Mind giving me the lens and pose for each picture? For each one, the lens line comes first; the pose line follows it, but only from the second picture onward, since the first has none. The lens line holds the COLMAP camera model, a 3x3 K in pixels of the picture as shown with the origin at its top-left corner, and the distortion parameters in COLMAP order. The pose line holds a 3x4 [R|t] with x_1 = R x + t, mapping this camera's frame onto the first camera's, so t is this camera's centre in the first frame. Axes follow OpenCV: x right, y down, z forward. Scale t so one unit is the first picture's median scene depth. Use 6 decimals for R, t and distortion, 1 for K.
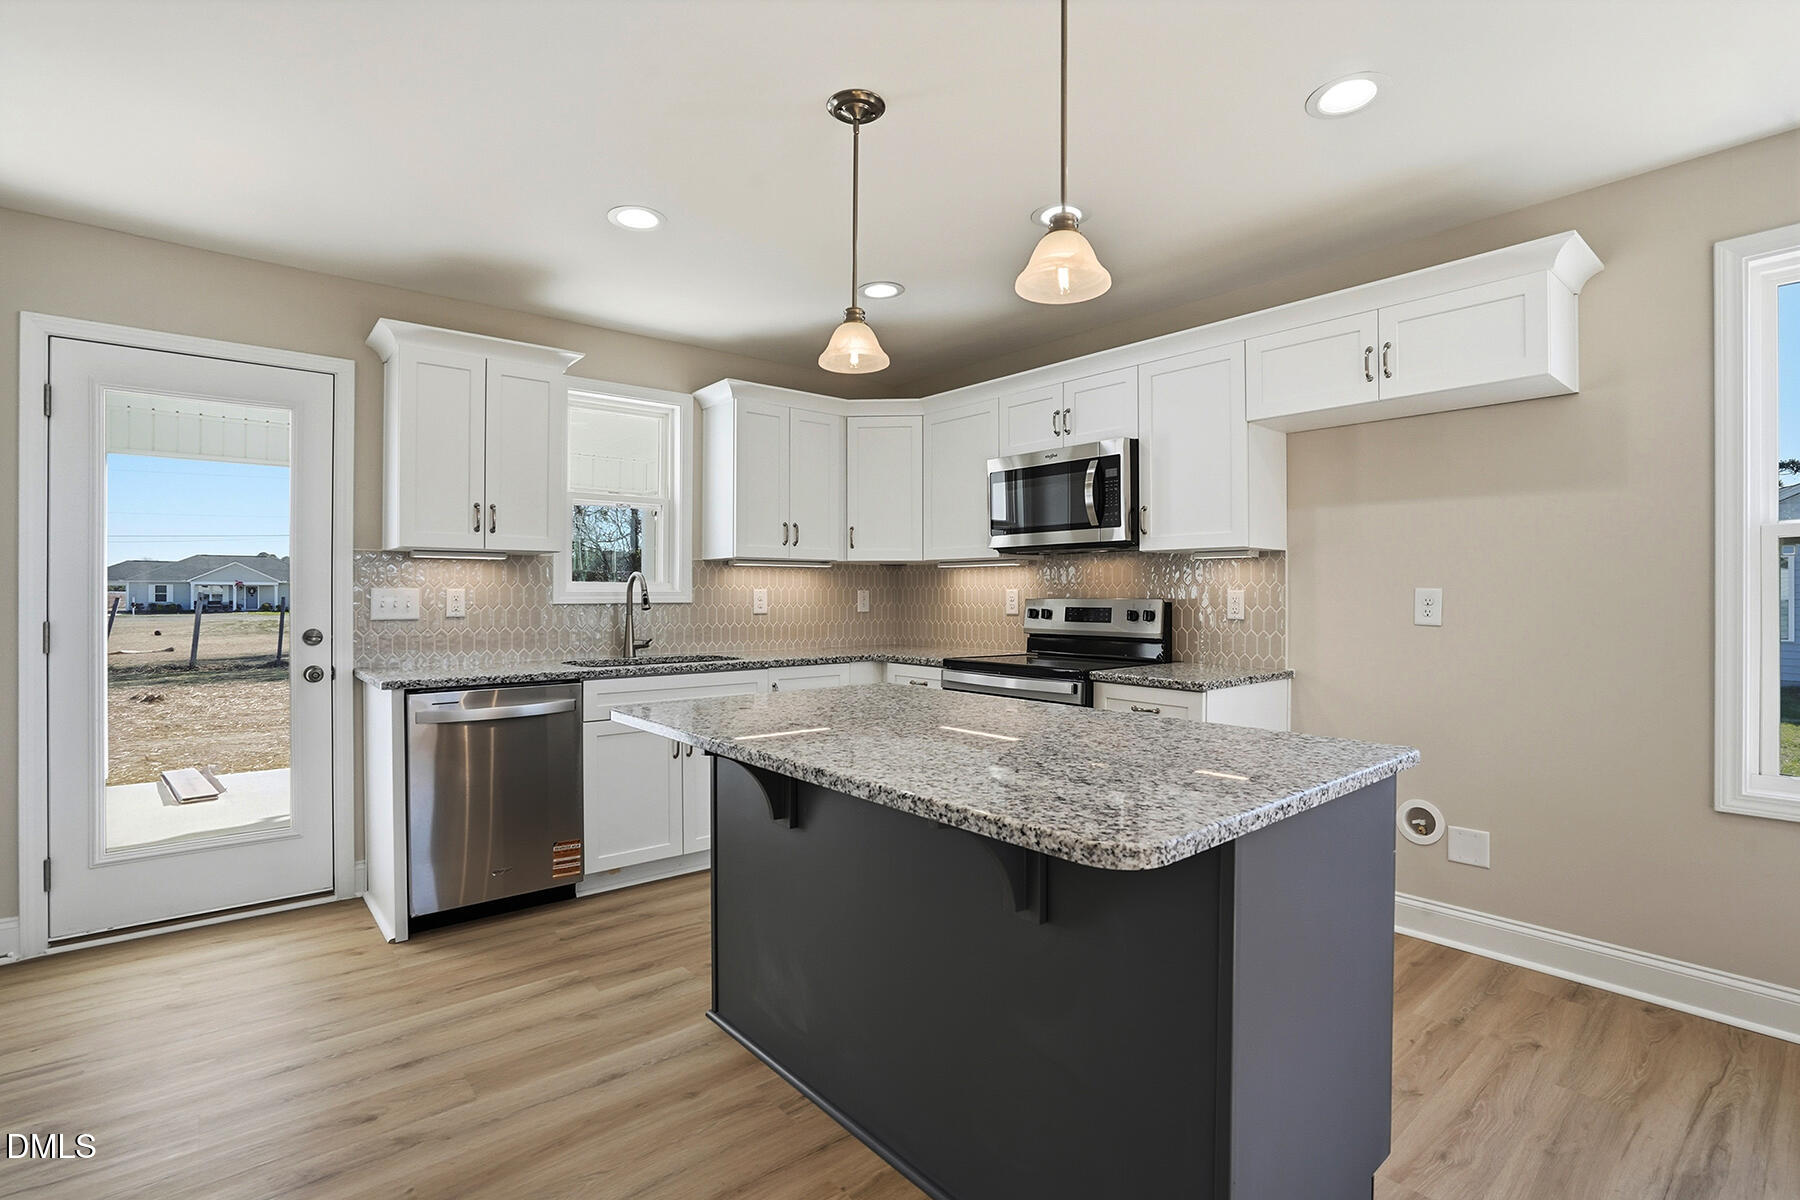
lens RADIAL K [[796.3, 0, 900.0], [0, 796.3, 600.0], [0, 0, 1]] dist [-0.065396, -0.000034]
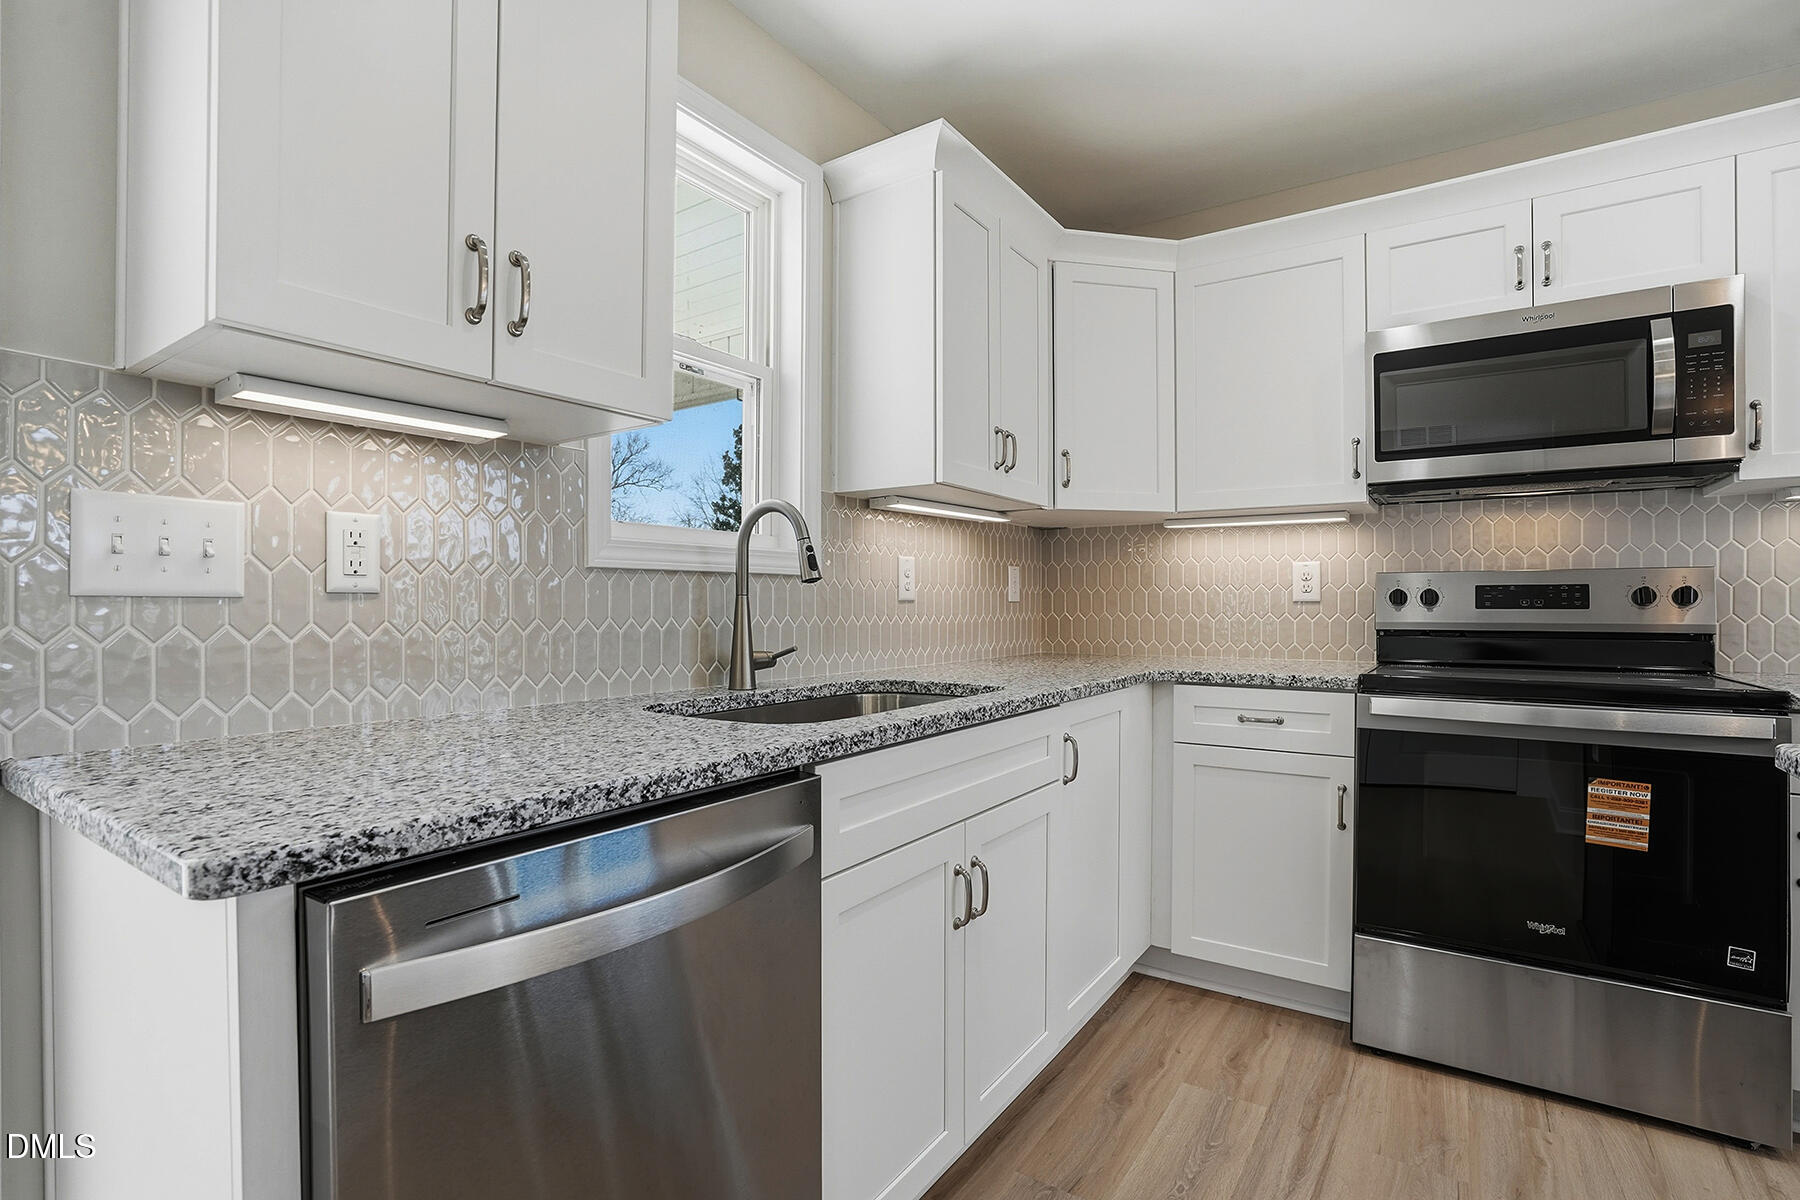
lens RADIAL K [[831.5, 0, 899.5], [0, 831.5, 605.5], [0, 0, 1]] dist [-0.055882, 0.017589]
pose [[0.968753, -0.001011, 0.248024, -0.386395], [0.002082, 0.999990, -0.004053, 0.027212], [-0.248017, 0.004443, 0.968746, 0.533049]]
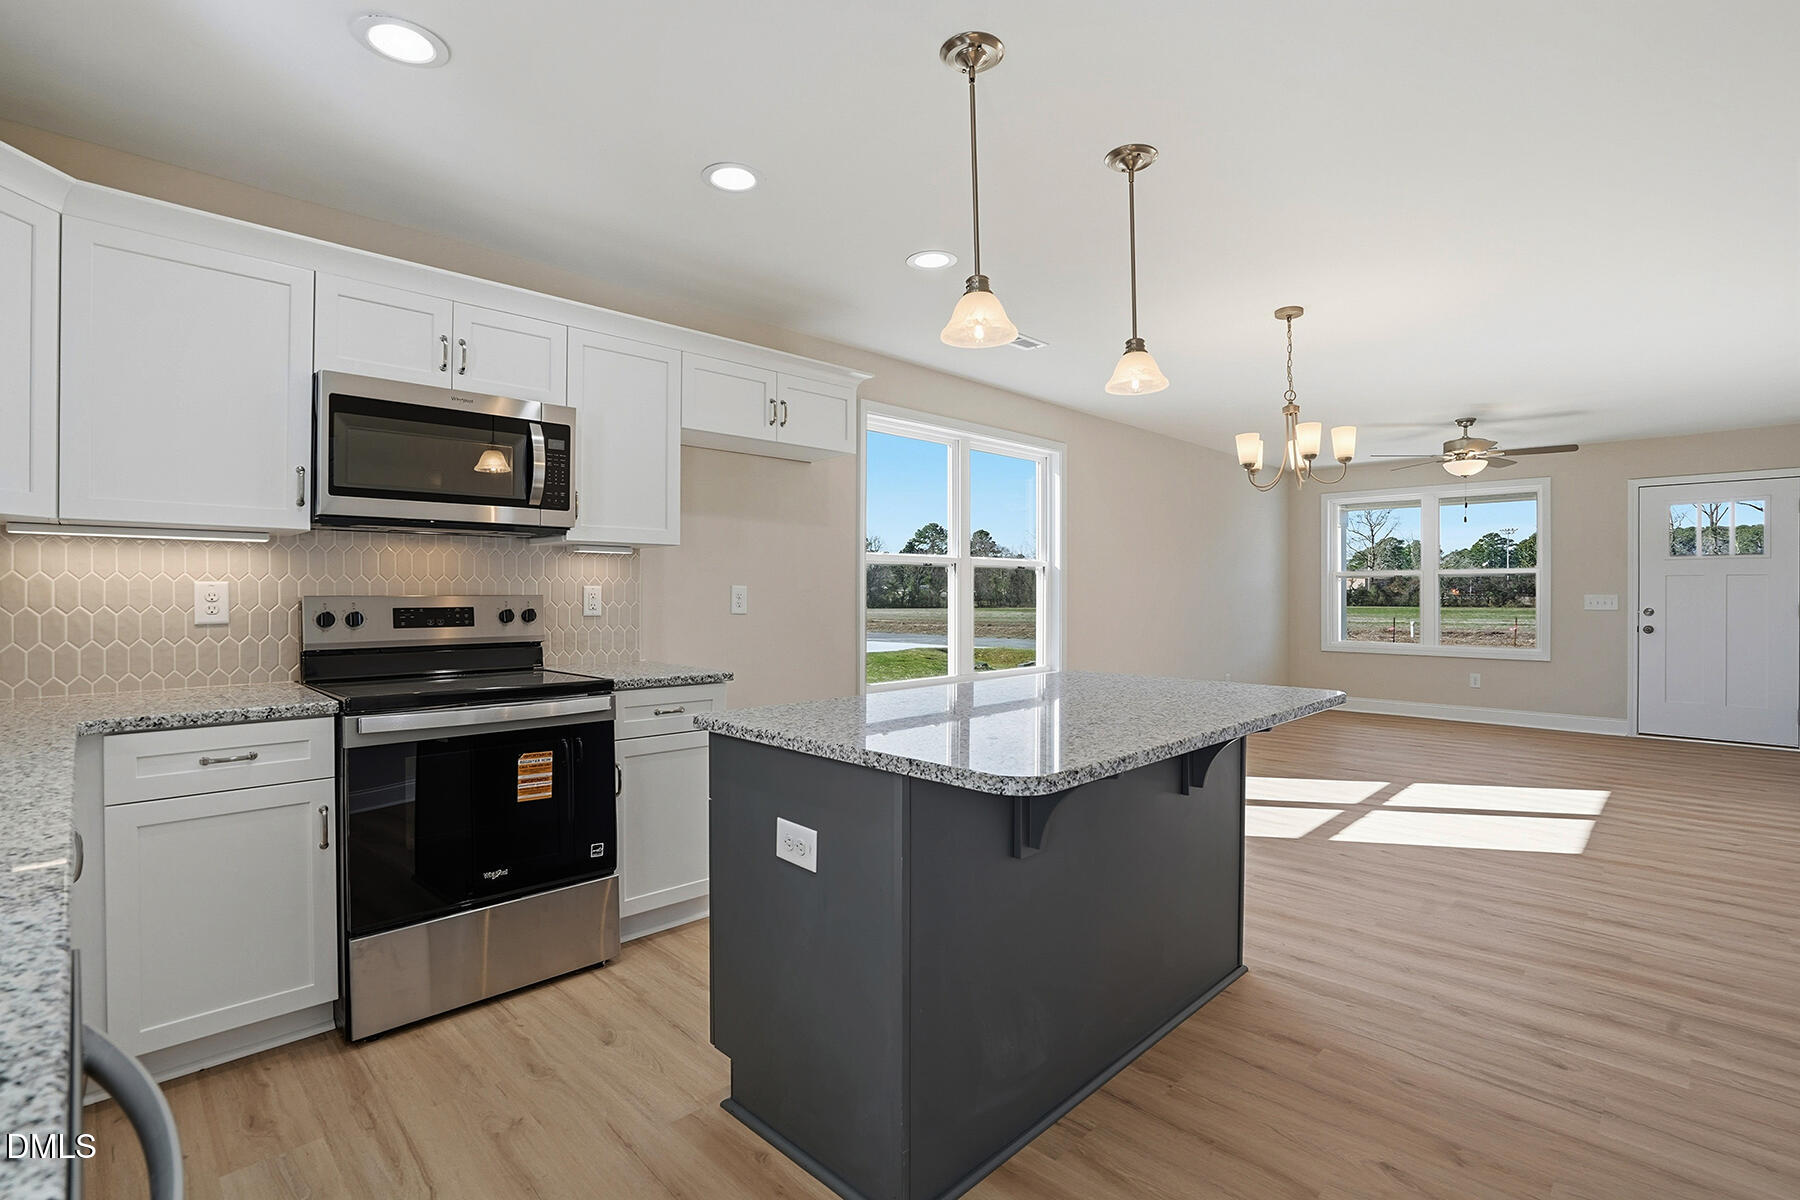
lens RADIAL K [[833.7, 0, 866.2], [0, 833.7, 594.7], [0, 0, 1]] dist [-0.055494, 0.025791]
pose [[-0.038253, -0.004257, 0.999259, -0.556789], [0.005789, 0.999973, 0.004482, -0.003830], [-0.999251, 0.005956, -0.038228, 0.636784]]
